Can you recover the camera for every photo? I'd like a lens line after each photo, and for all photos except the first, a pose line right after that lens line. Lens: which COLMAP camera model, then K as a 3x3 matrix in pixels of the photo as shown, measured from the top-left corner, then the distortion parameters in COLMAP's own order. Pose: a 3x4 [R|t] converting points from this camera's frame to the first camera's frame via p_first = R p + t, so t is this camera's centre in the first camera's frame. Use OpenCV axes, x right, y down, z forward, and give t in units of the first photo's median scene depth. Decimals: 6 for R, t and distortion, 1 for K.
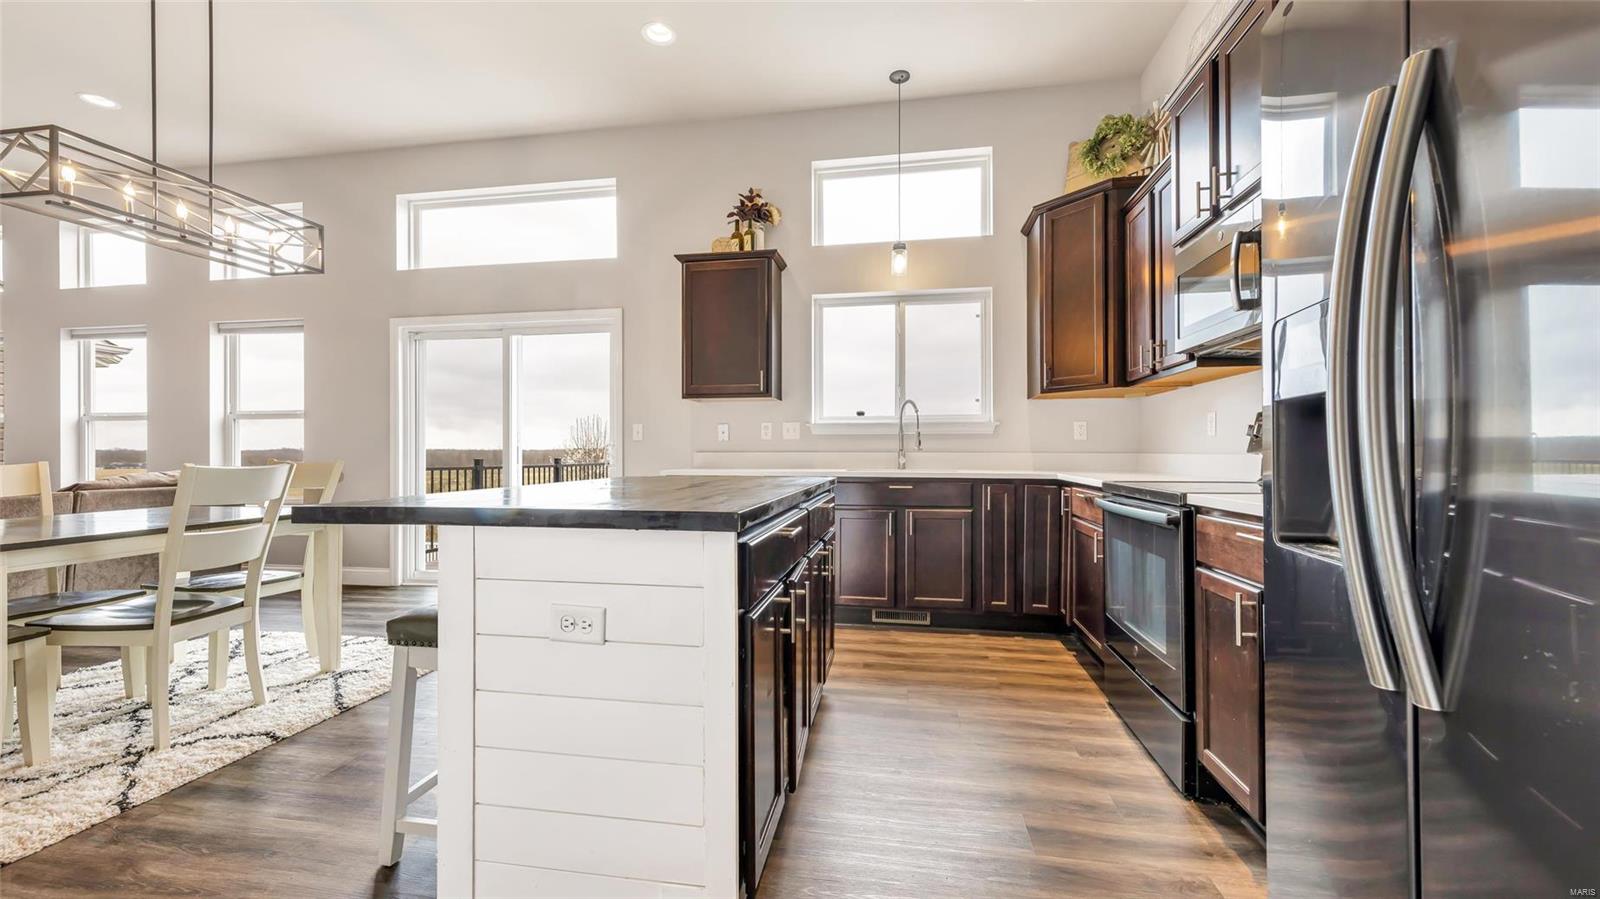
lens RADIAL K [[626.5, 0, 798.4], [0, 626.5, 451.5], [0, 0, 1]] dist [0.007833, 0.000352]
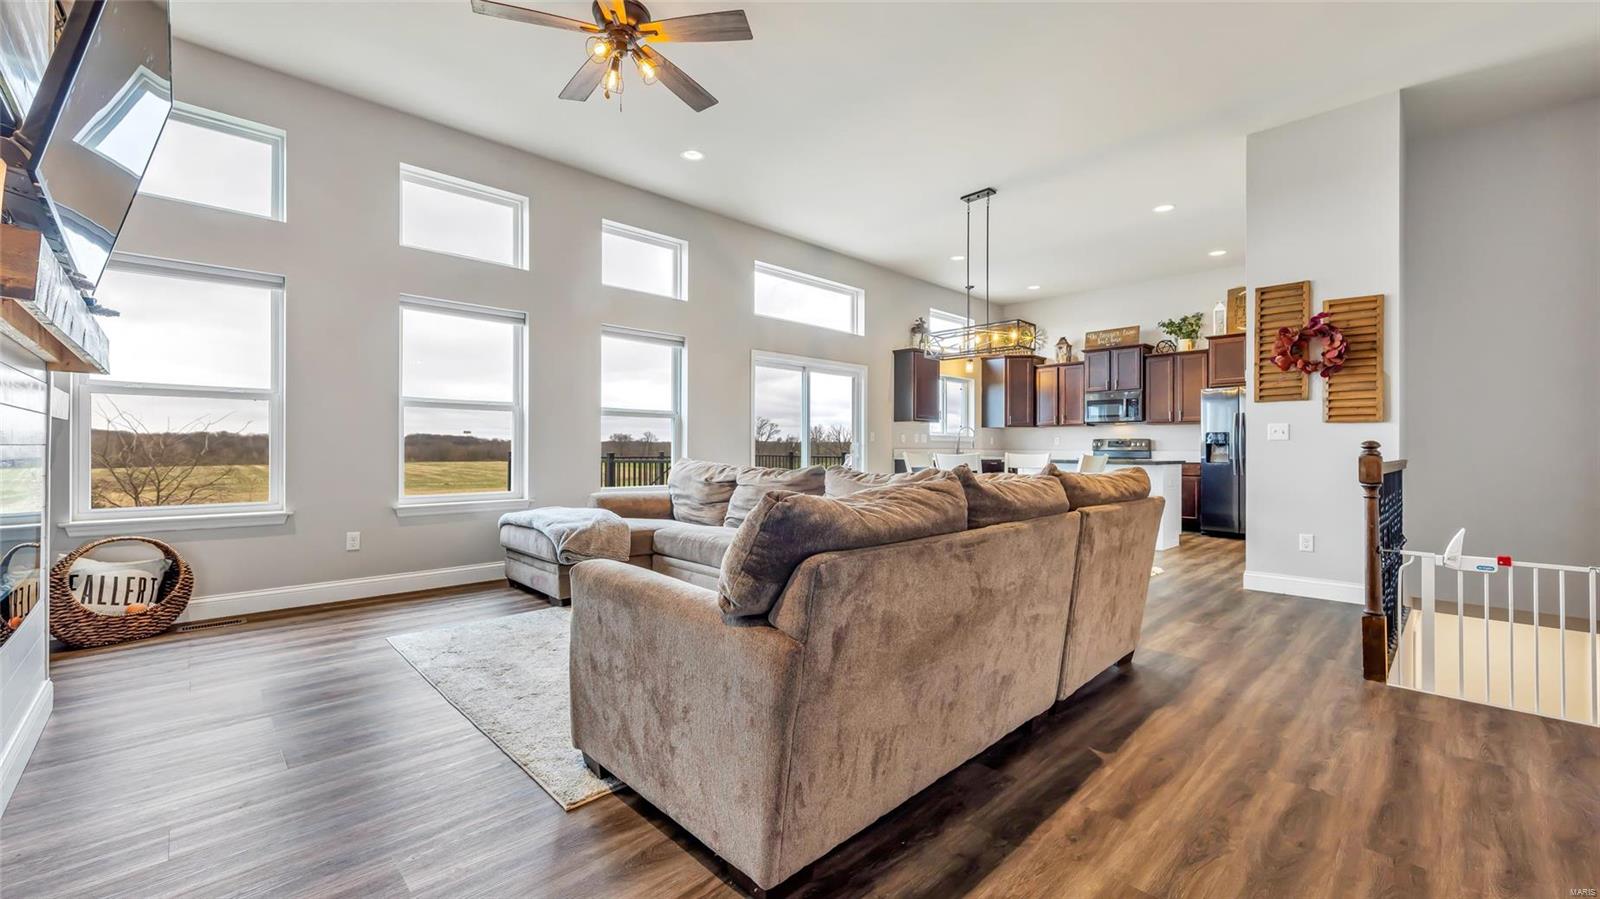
lens RADIAL K [[639.8, 0, 787.0], [0, 639.8, 450.2], [0, 0, 1]] dist [0.000645, 0.000072]
pose [[0.597027, 0.002475, 0.802217, -1.843291], [-0.005271, 0.999986, 0.000837, 0.006531], [-0.802204, -0.004728, 0.597032, 0.108193]]
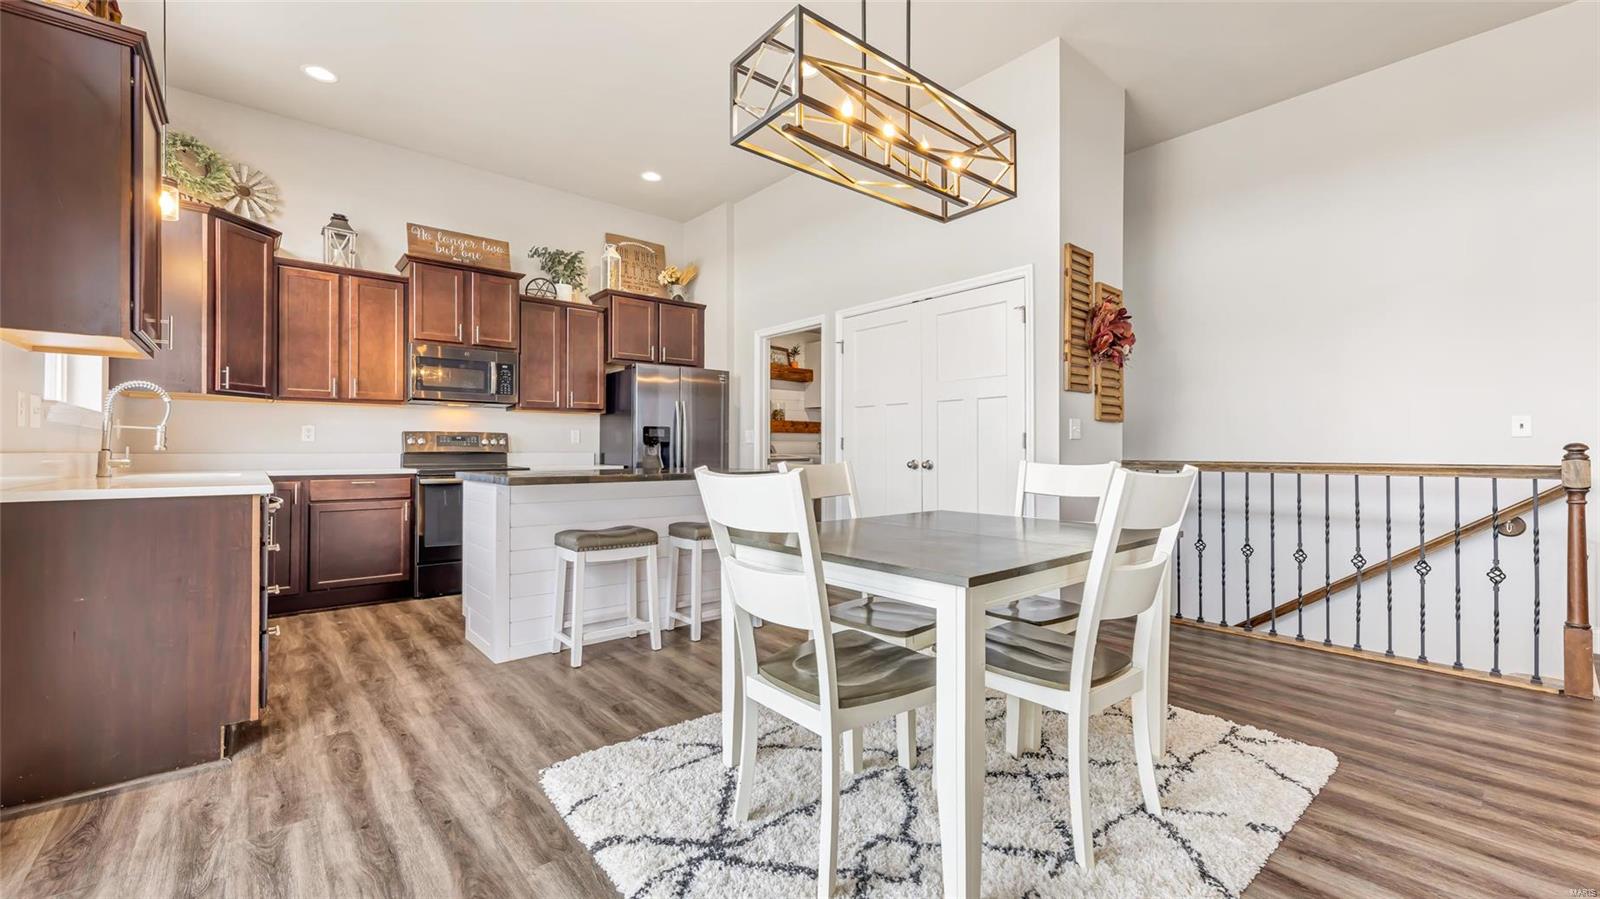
lens RADIAL K [[638.5, 0, 798.1], [0, 638.5, 450.7], [0, 0, 1]] dist [0.000154, 0.000048]
pose [[-0.772077, 0.001435, 0.635527, -0.794350], [0.000234, 0.999998, -0.001973, 0.003042], [-0.635529, -0.001375, -0.772076, 0.959721]]
